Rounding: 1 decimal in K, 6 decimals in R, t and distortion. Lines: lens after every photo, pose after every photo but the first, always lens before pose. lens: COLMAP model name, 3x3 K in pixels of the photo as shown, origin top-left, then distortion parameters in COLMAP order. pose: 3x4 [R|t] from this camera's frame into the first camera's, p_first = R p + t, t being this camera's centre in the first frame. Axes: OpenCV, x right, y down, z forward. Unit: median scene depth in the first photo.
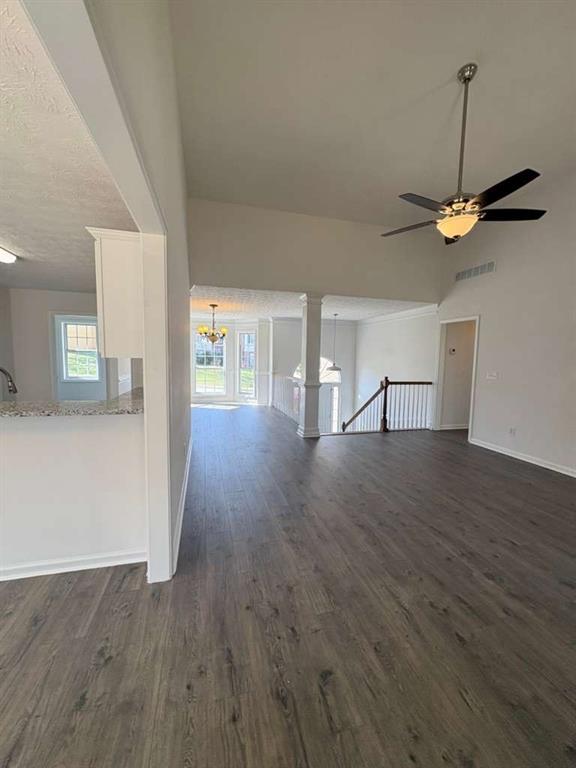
lens RADIAL K [[304.8, 0, 288.0], [0, 304.8, 384.0], [0, 0, 1]] dist [-0.001856, -0.000283]
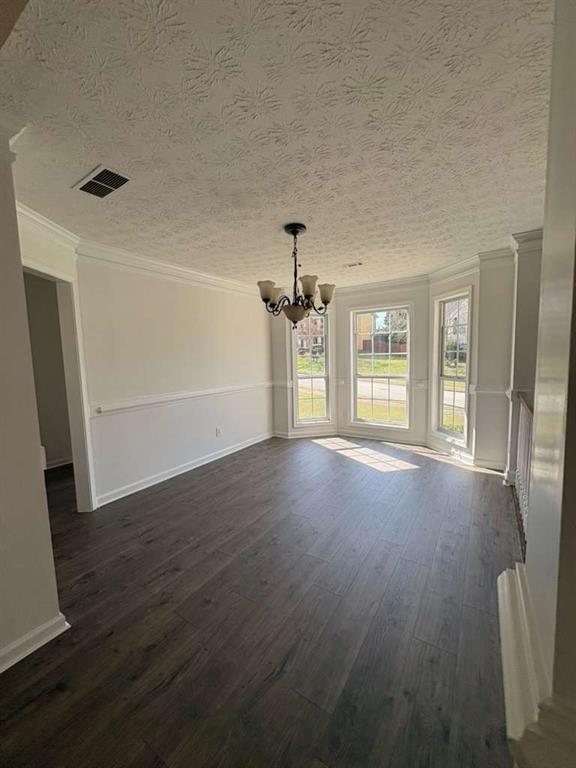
lens RADIAL K [[304.8, 0, 288.0], [0, 304.8, 384.0], [0, 0, 1]] dist [-0.001856, -0.000283]
pose [[0.667572, 0.033671, -0.743783, 0.073823], [-0.023417, 0.999432, 0.024226, -0.098832], [0.744177, 0.001244, 0.667982, 1.095909]]
